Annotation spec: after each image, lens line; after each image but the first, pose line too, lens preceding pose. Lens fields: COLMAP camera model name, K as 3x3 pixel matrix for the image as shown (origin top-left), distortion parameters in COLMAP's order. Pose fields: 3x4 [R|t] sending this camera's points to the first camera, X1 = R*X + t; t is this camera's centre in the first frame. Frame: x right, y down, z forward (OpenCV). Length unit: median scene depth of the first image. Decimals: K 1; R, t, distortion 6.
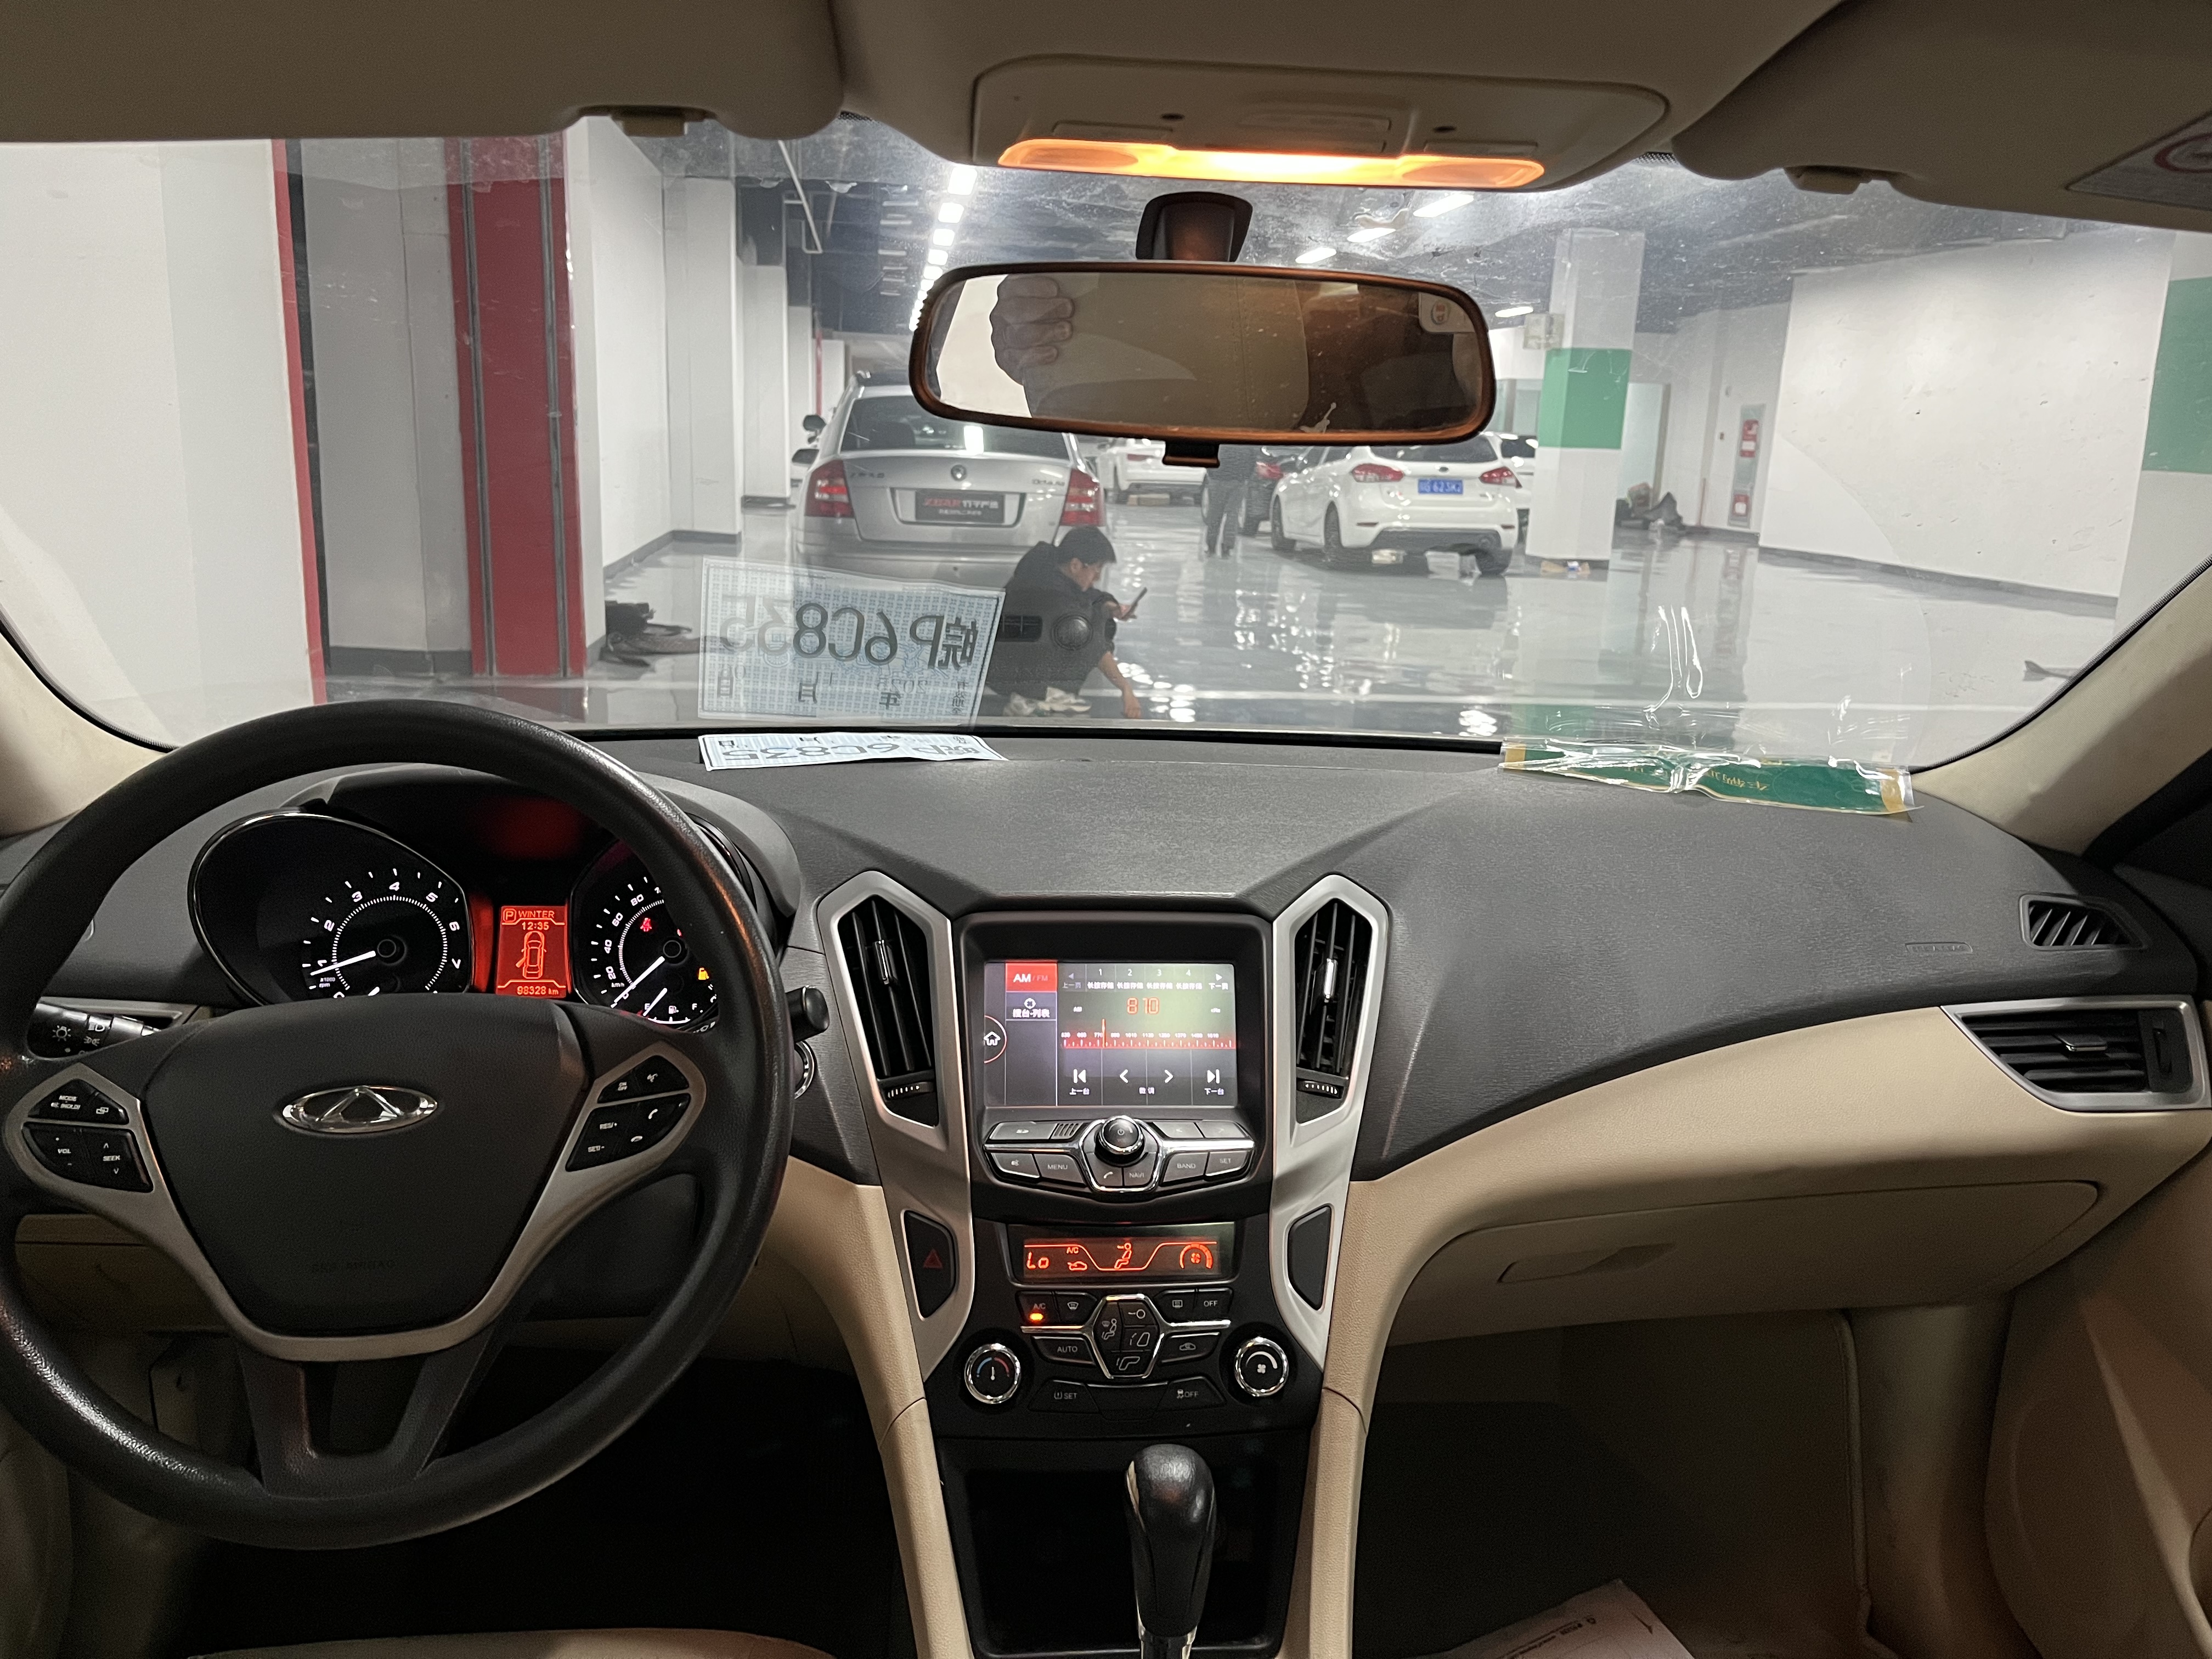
lens RADIAL K [[1662.1, 0, 1106.0], [0, 1662.1, 829.5], [0, 0, 1]] dist [0.078966, -0.120516]
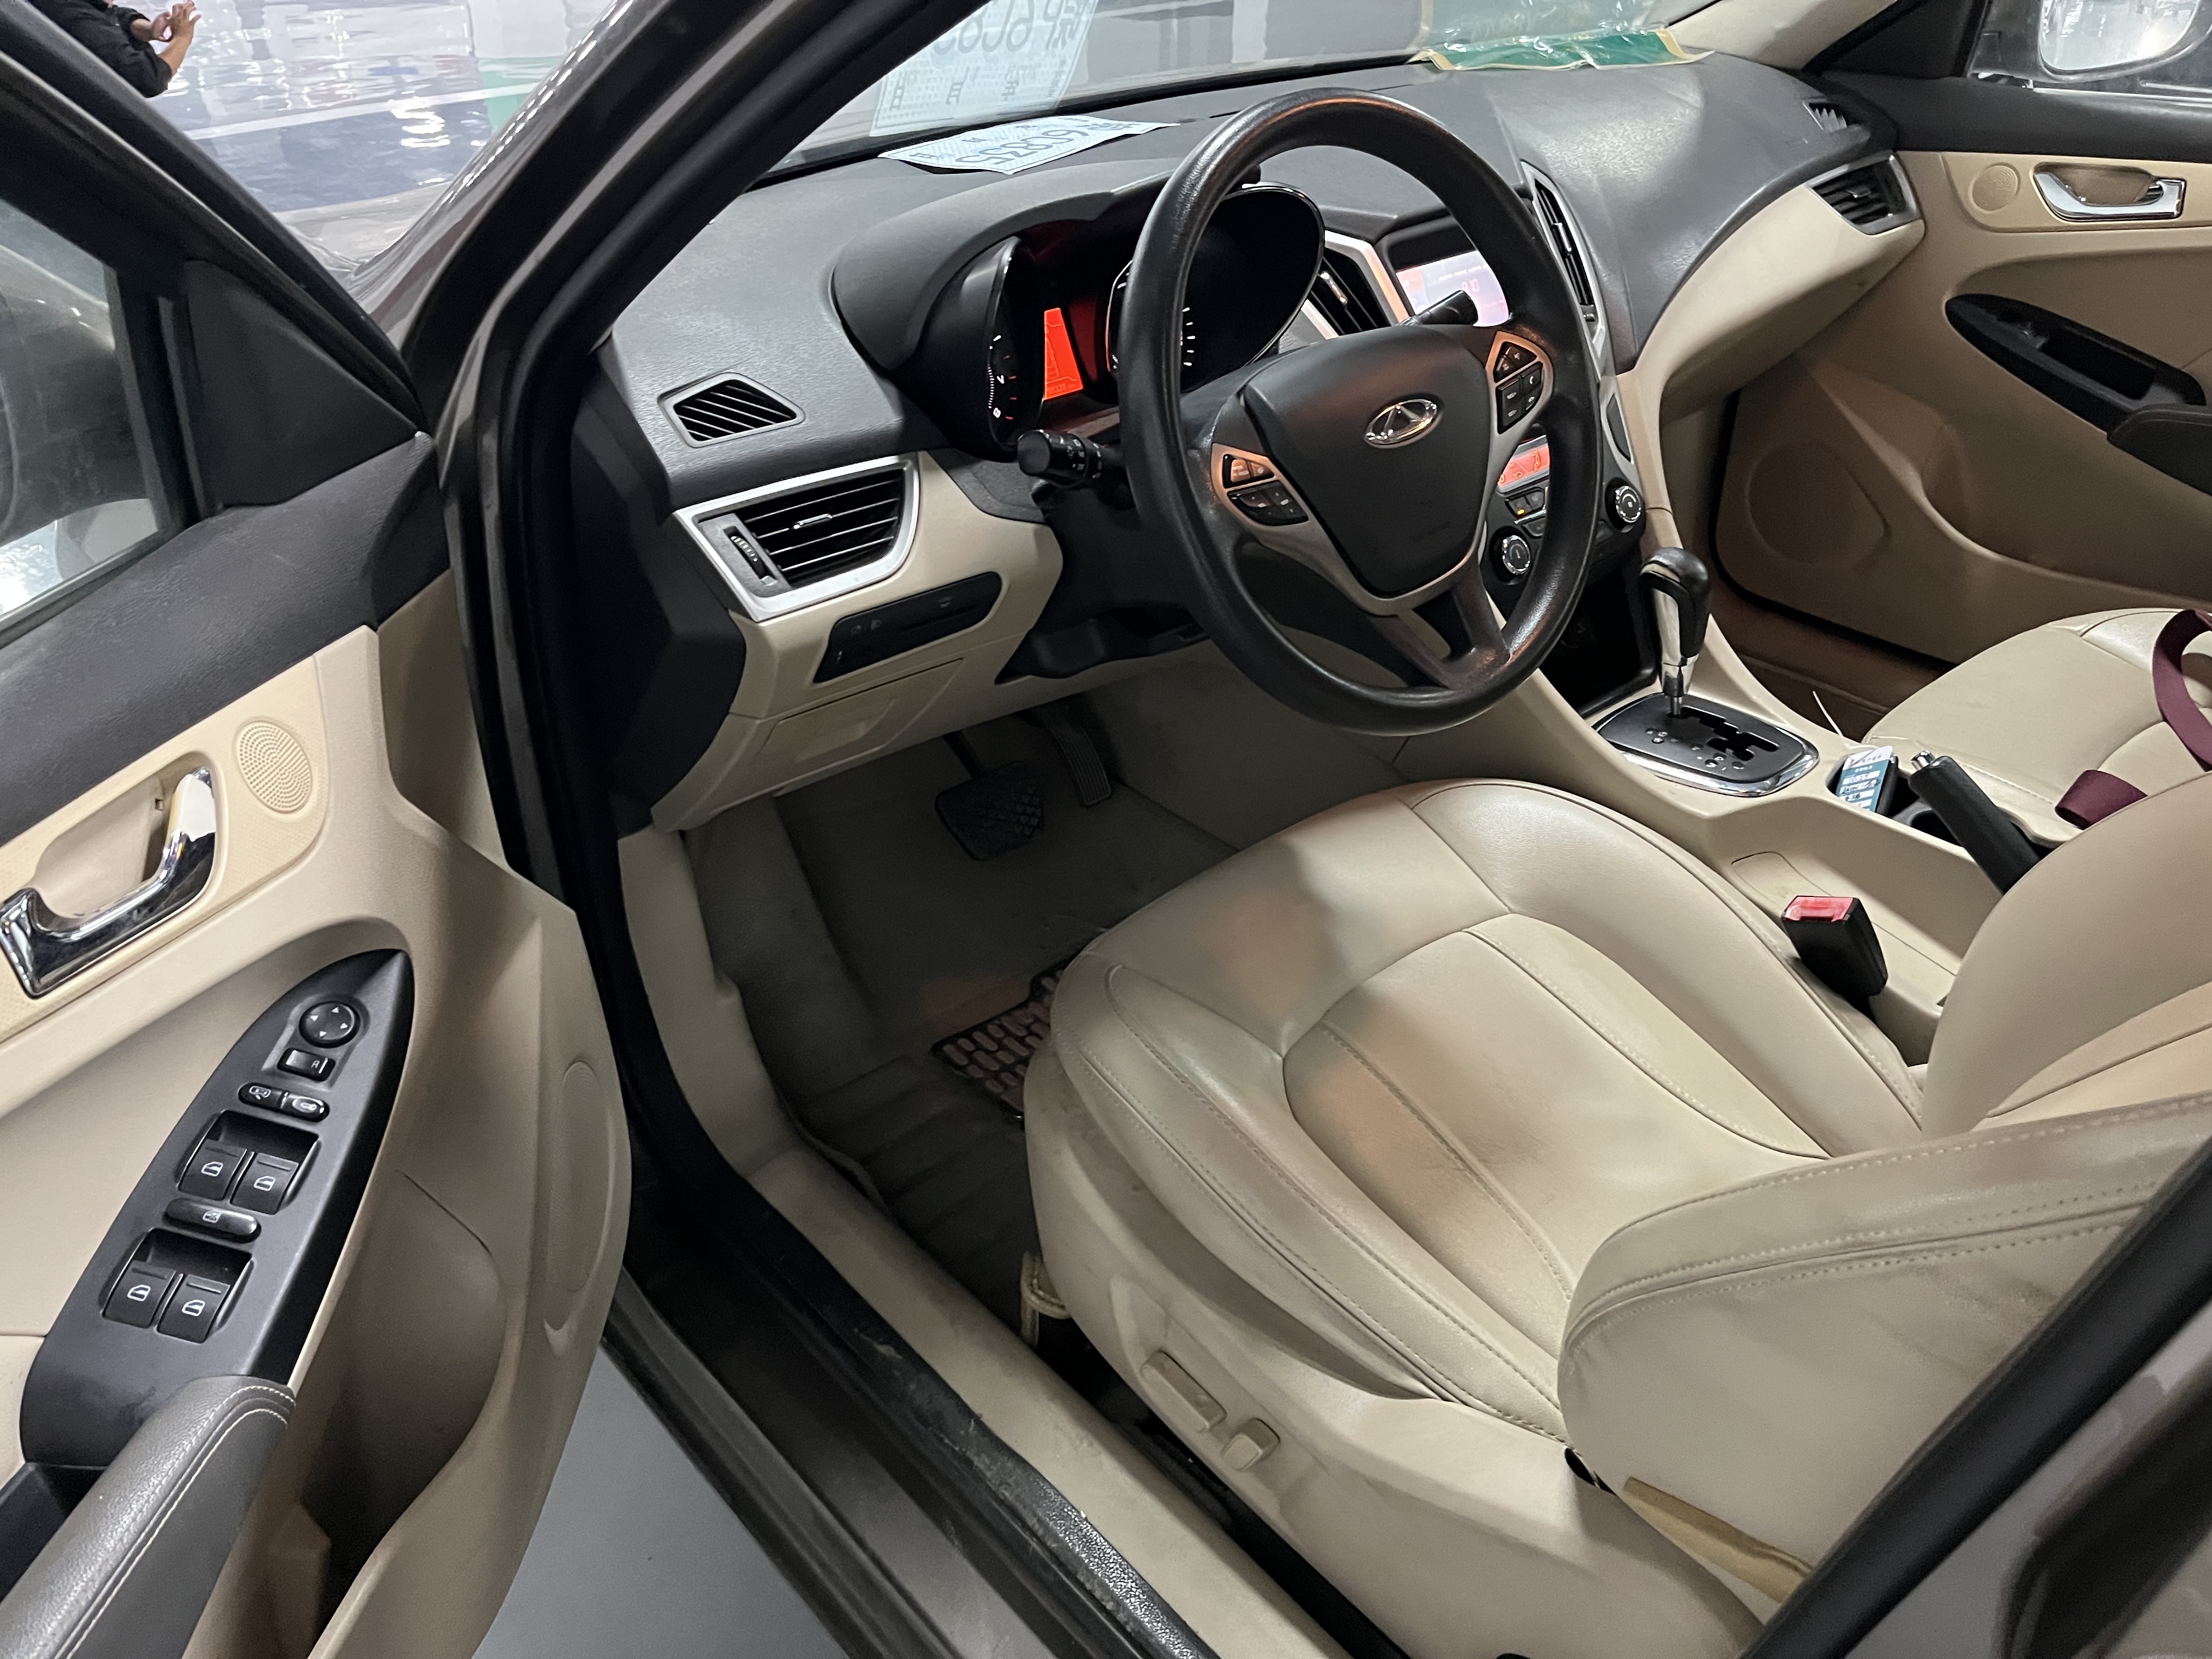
lens RADIAL K [[1662.1, 0, 1106.0], [0, 1662.1, 829.5], [0, 0, 1]] dist [0.078966, -0.120516]
pose [[0.810600, -0.355774, 0.465136, -0.937197], [0.177356, 0.906137, 0.384007, -0.062685], [-0.558097, -0.228782, 0.797613, -0.001385]]
